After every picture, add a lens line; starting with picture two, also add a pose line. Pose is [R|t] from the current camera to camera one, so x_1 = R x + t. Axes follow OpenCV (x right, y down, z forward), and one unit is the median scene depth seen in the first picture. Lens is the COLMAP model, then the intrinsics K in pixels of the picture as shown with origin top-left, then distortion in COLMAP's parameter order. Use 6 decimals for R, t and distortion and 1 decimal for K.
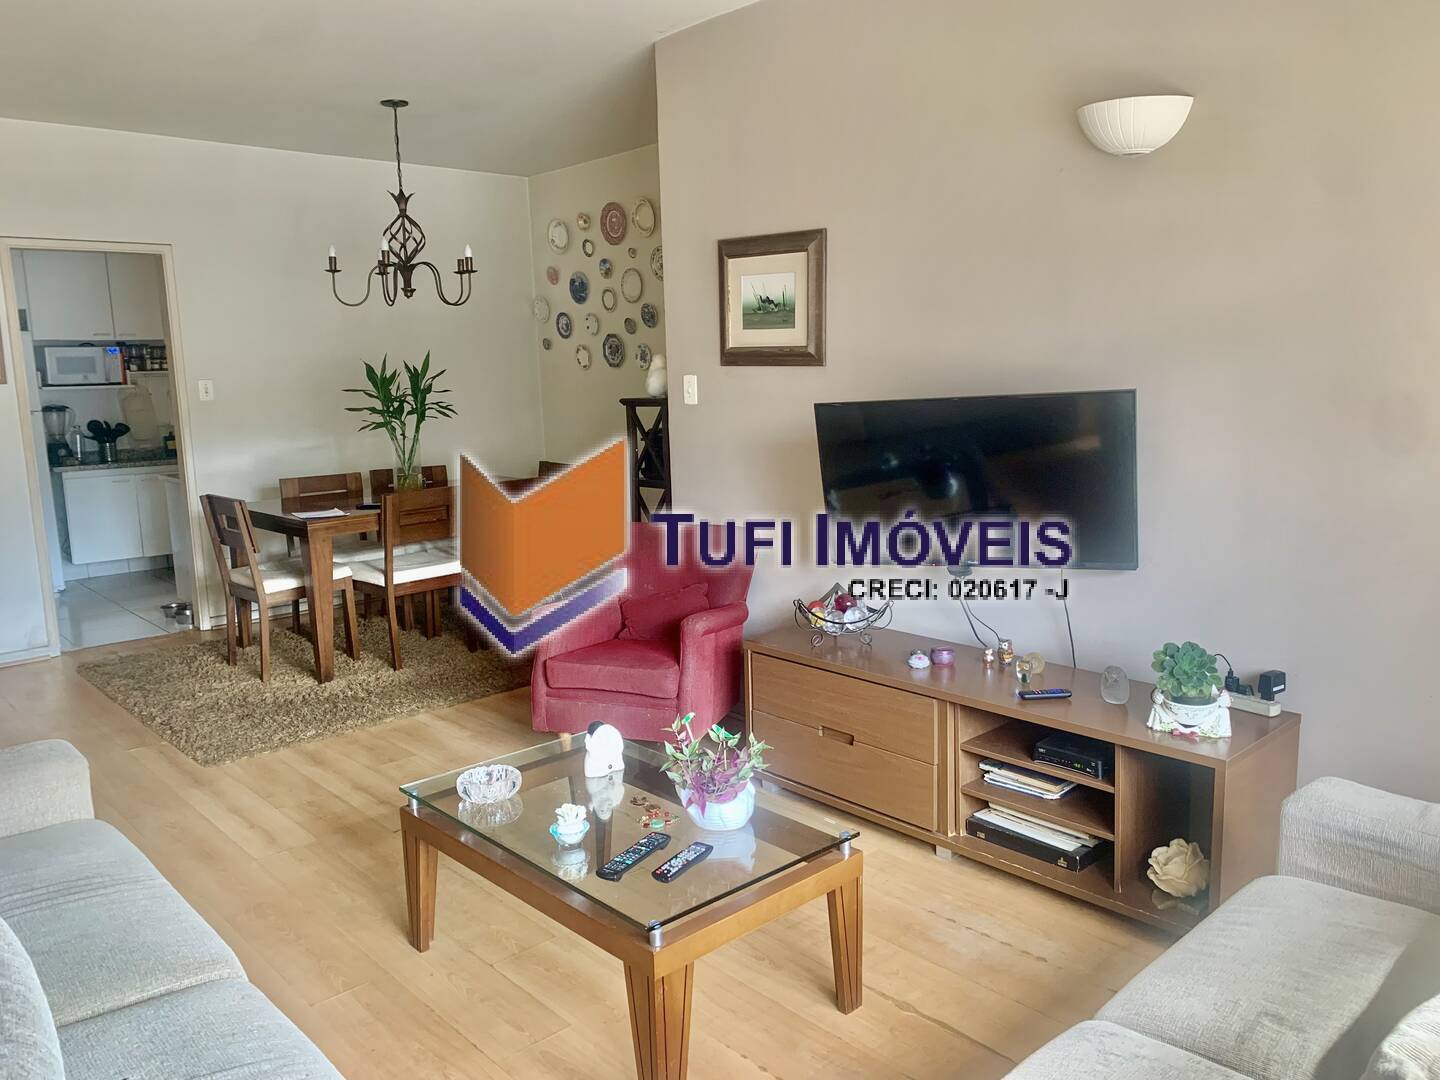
lens RADIAL K [[1116.0, 0, 729.3], [0, 1116.0, 535.7], [0, 0, 1]] dist [0.036489, -0.050985]
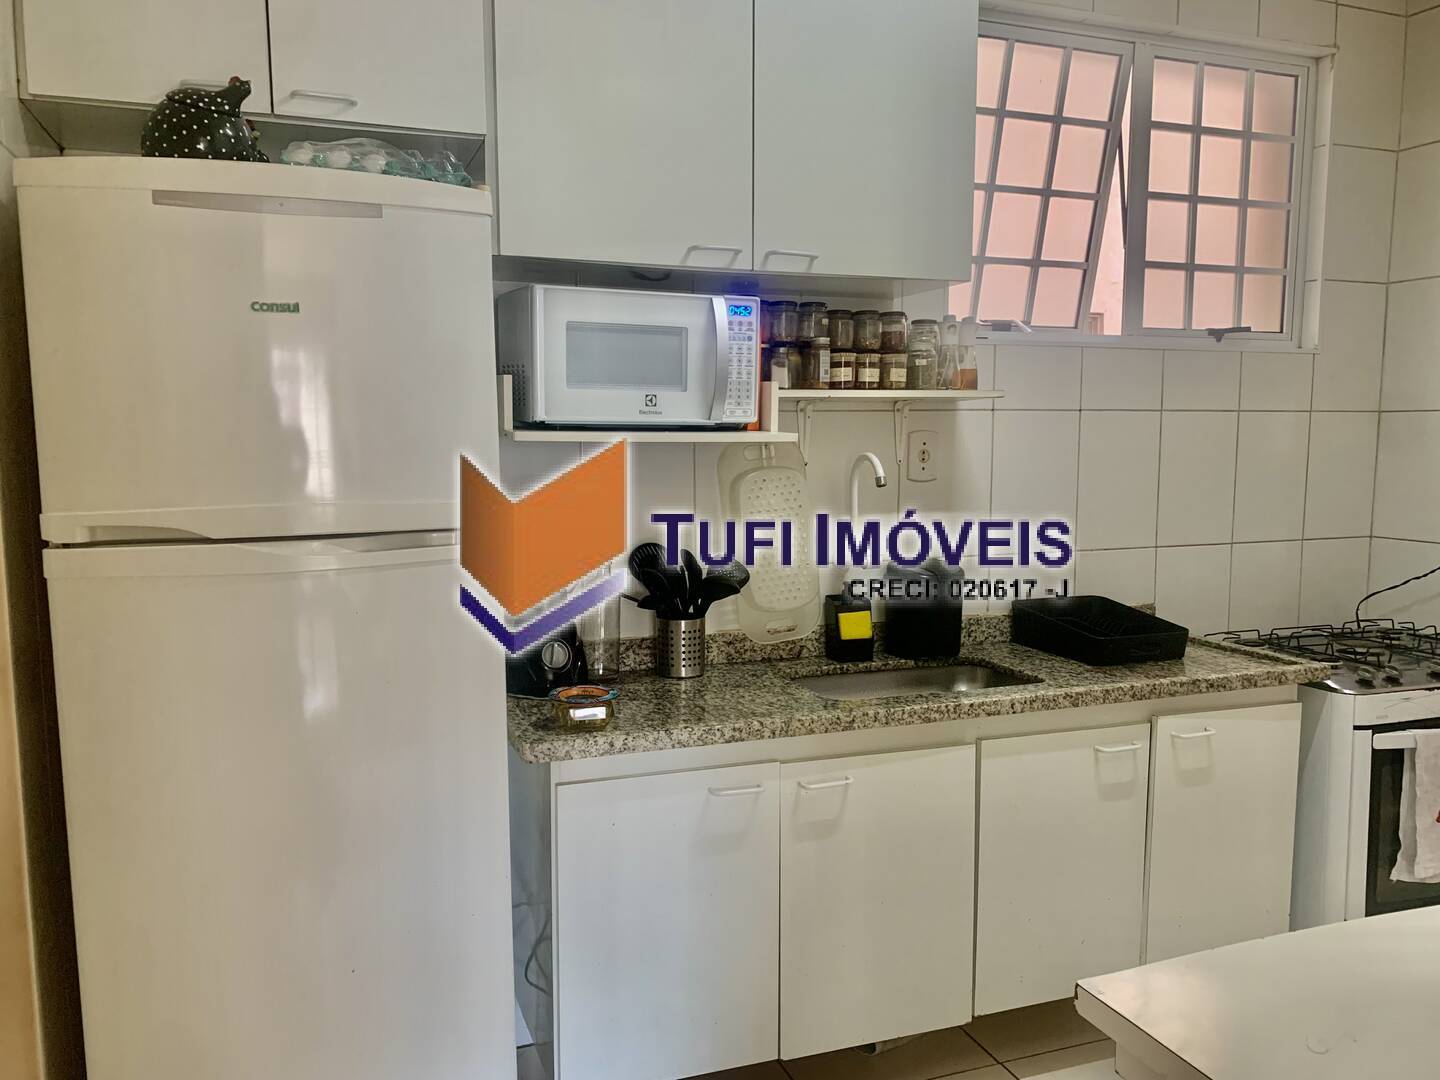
lens RADIAL K [[1116.0, 0, 729.3], [0, 1116.0, 535.7], [0, 0, 1]] dist [0.036489, -0.050985]
pose [[0.934869, 0.060808, -0.349746, -0.436280], [-0.076861, 0.996522, -0.032191, -0.096295], [0.346572, 0.056976, 0.936291, 0.717298]]
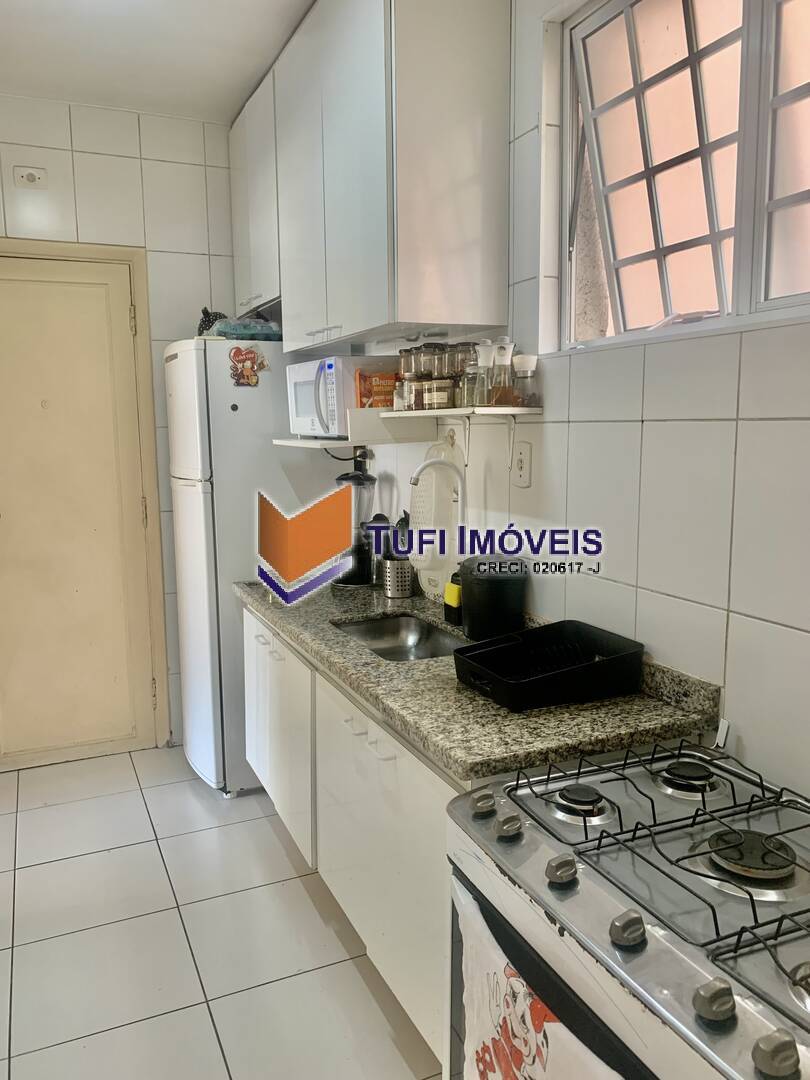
lens RADIAL K [[837.0, 0, 402.9], [0, 837.0, 529.1], [0, 0, 1]] dist [0.036489, -0.050985]
pose [[-0.321010, 0.143558, -0.936132, -0.222817], [-0.122674, 0.973815, 0.191403, -0.164131], [0.939097, 0.176281, -0.294994, 1.105381]]
